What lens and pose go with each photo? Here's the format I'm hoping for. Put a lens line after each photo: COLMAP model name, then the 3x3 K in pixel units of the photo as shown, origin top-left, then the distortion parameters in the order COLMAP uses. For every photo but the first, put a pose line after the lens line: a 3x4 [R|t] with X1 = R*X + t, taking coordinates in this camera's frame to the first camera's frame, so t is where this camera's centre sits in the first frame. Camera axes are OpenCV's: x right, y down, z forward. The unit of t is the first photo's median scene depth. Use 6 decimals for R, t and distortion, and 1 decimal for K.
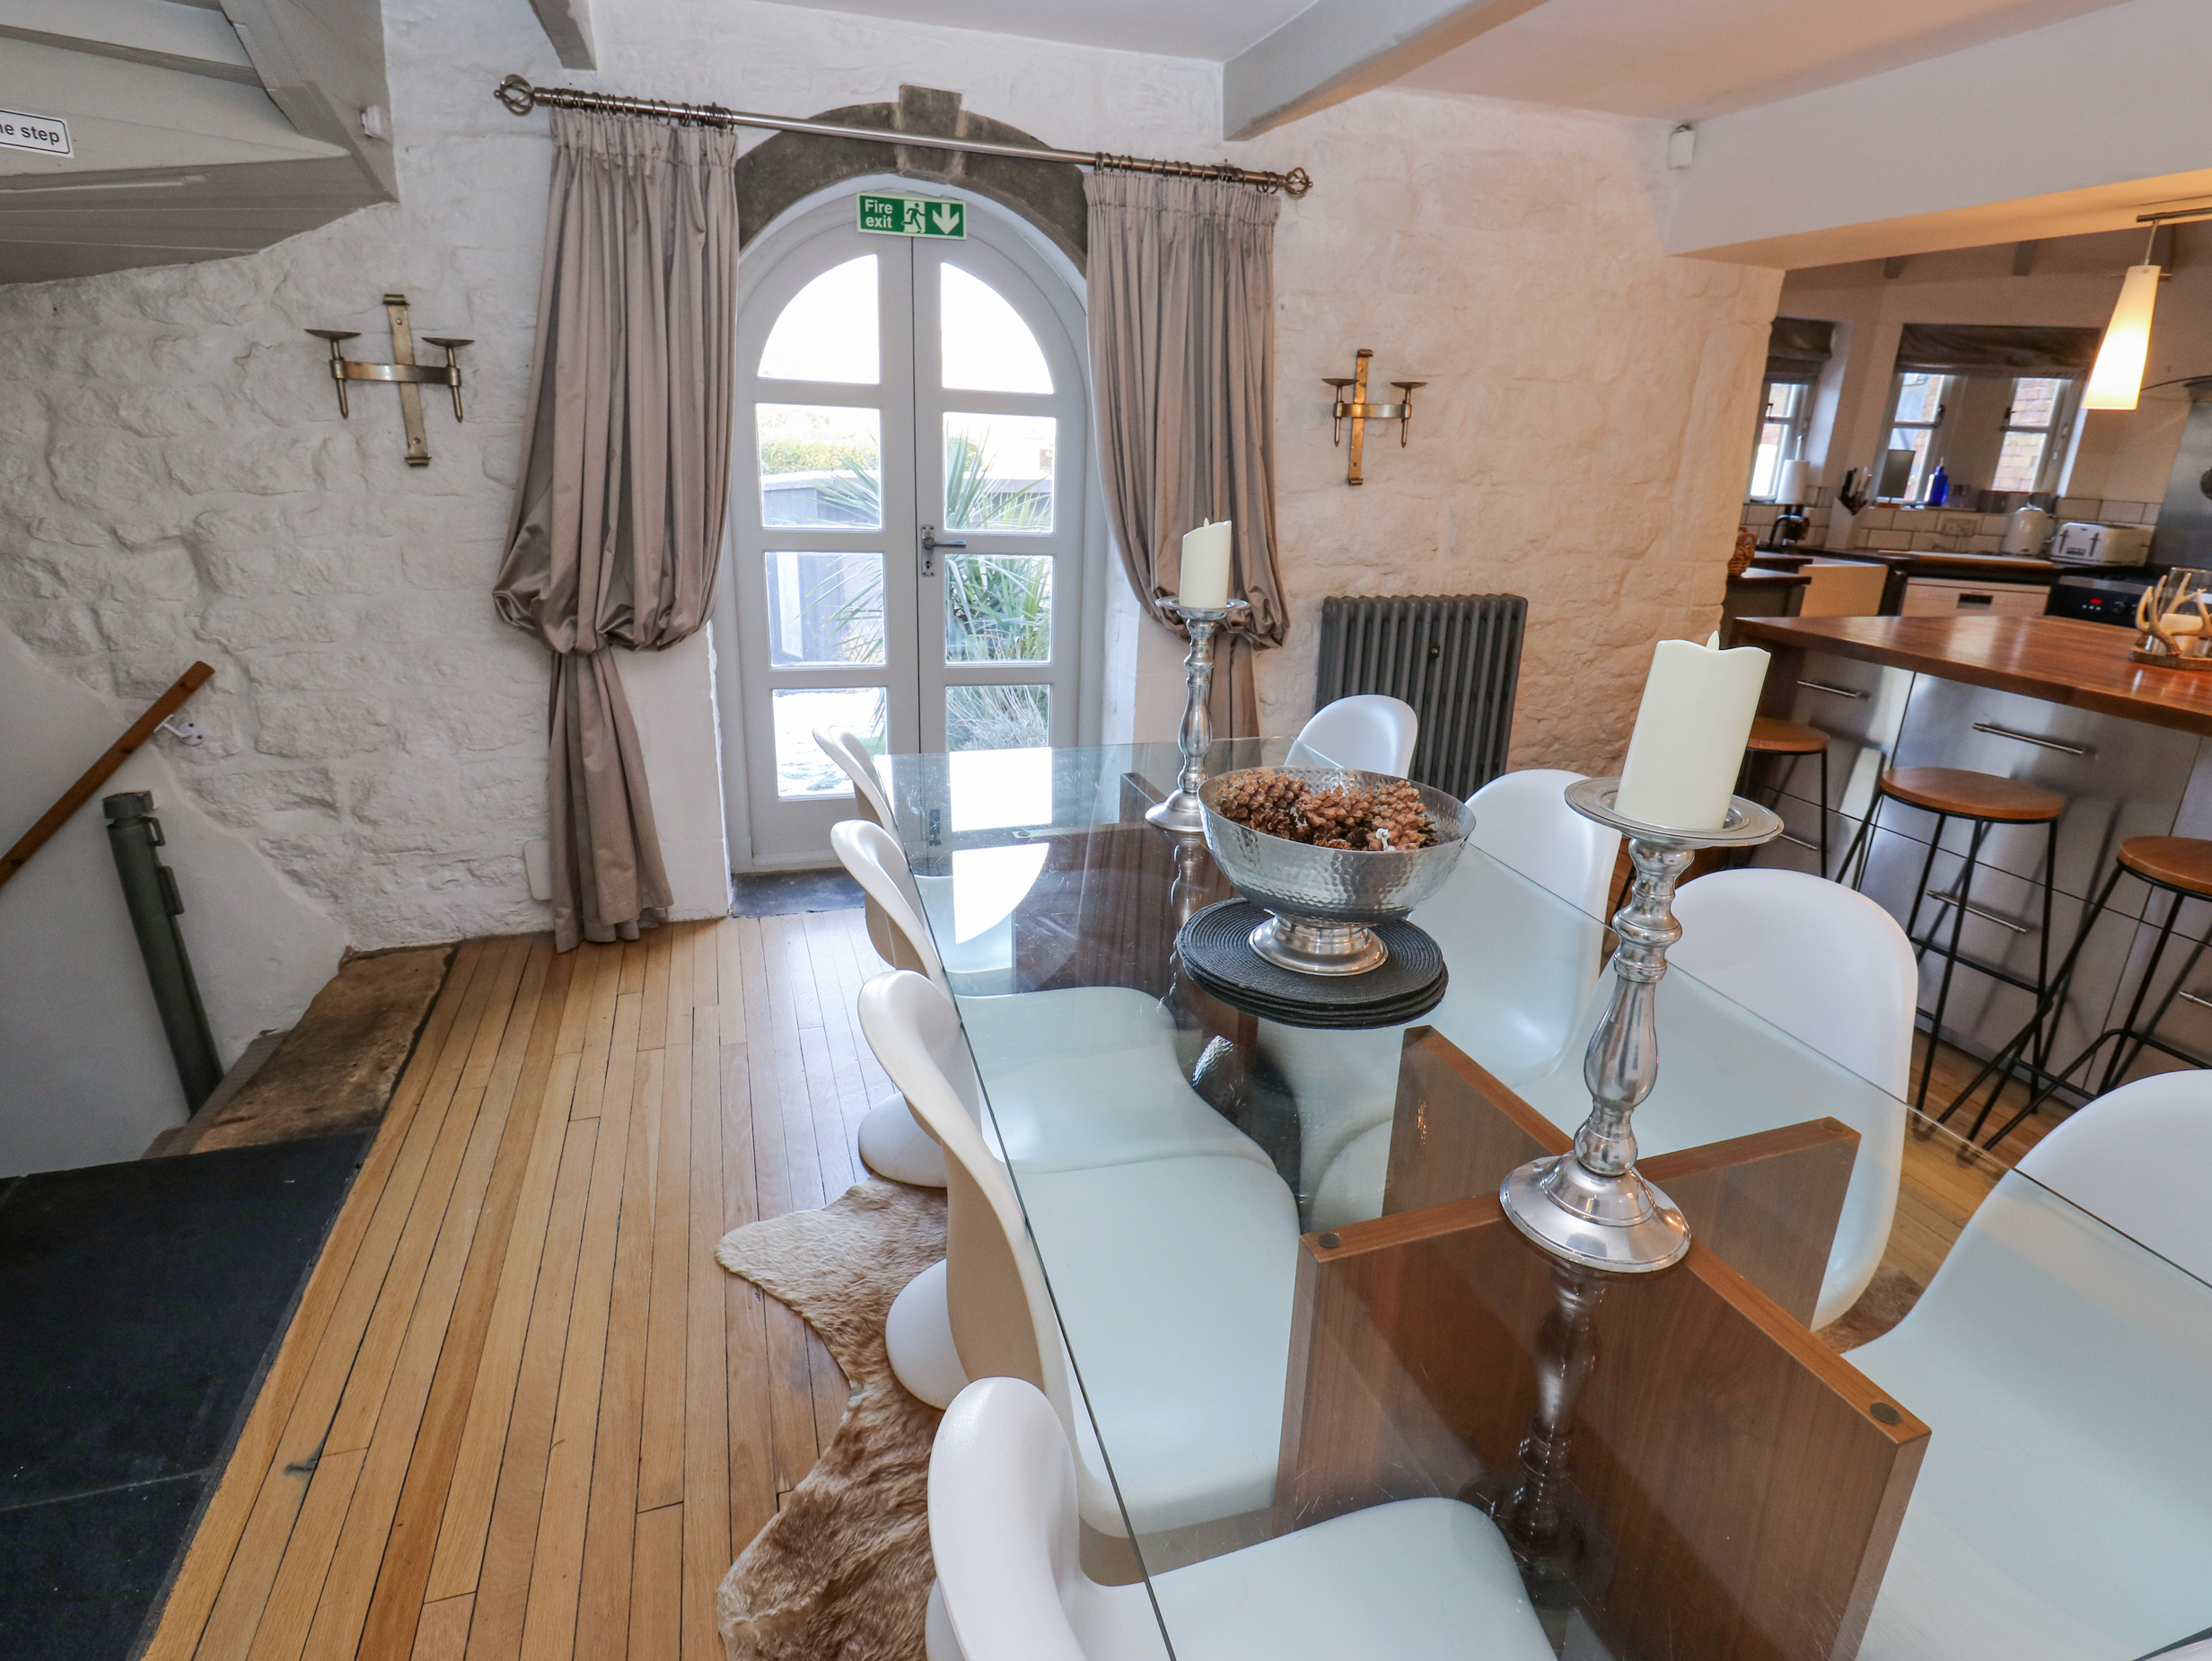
lens RADIAL K [[1136.6, 0, 1106.0], [0, 1136.6, 830.5], [0, 0, 1]] dist [-0.000498, -0.010878]
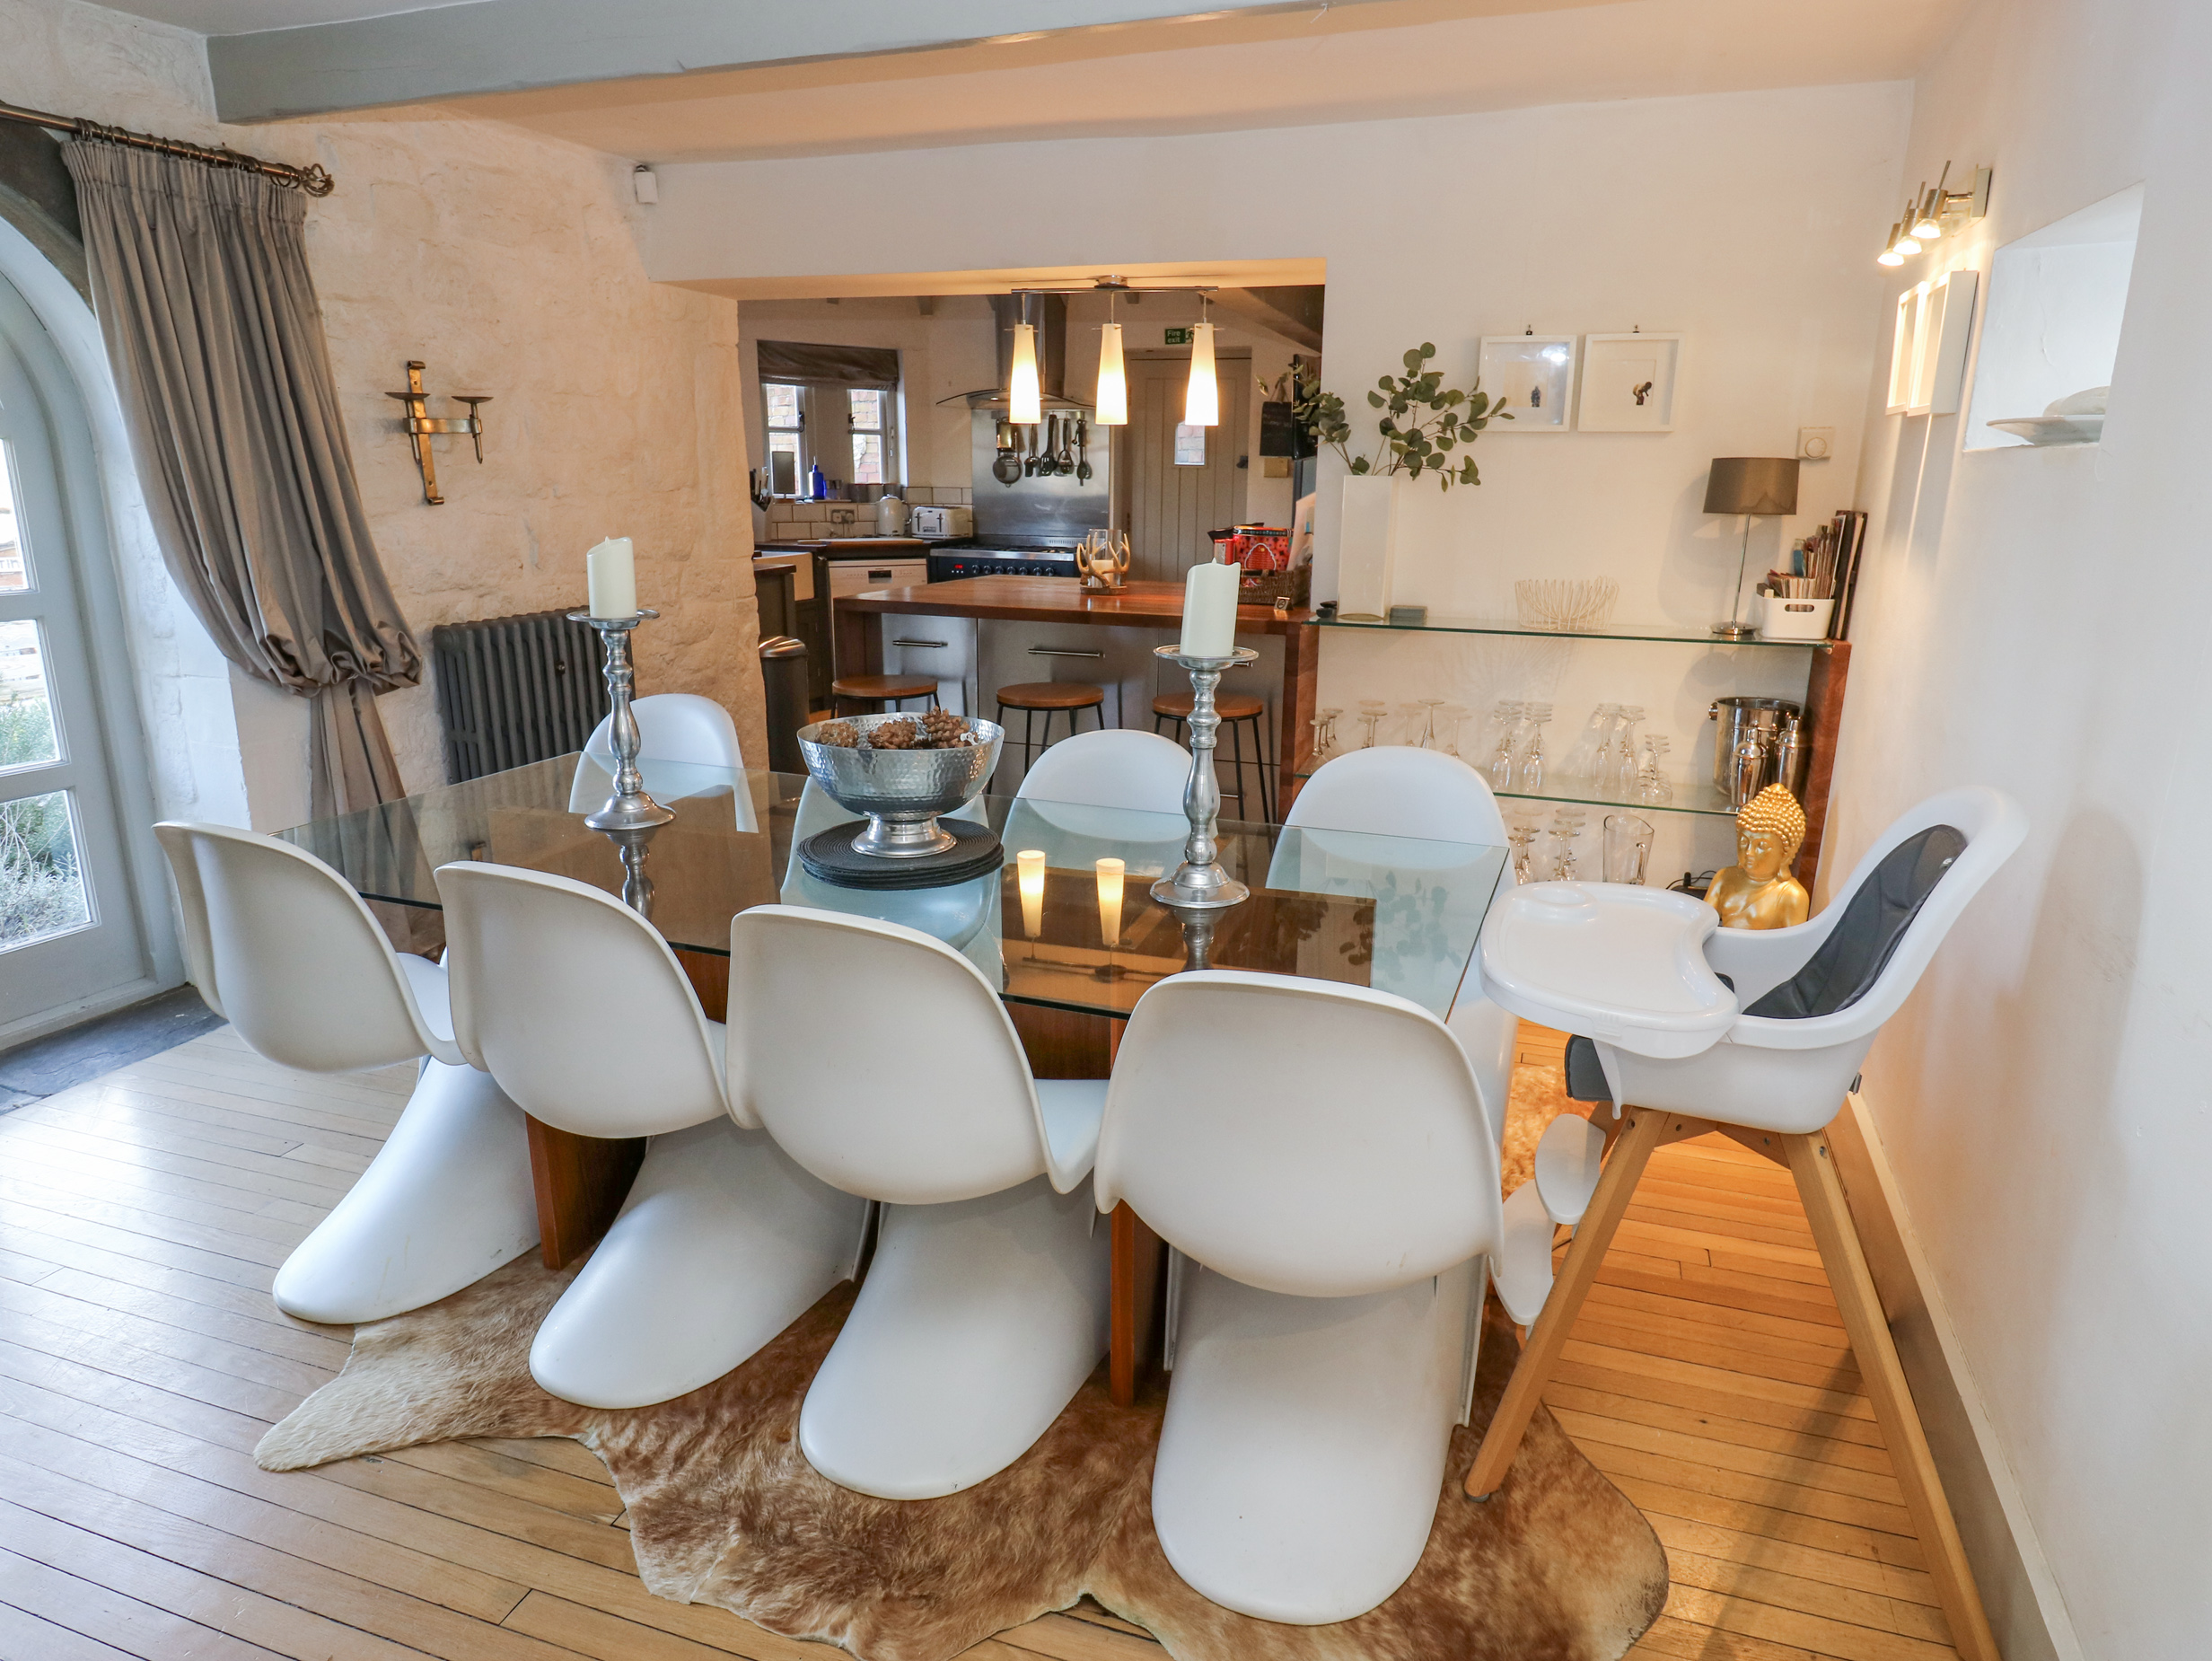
lens RADIAL K [[1267.9, 0, 1106.0], [0, 1267.9, 830.5], [0, 0, 1]] dist [0.004639, -0.012867]
pose [[0.630837, -0.238221, 0.738441, -0.247604], [0.264249, 0.960772, 0.084201, 0.008700], [-0.729532, 0.142016, 0.669040, -0.051297]]
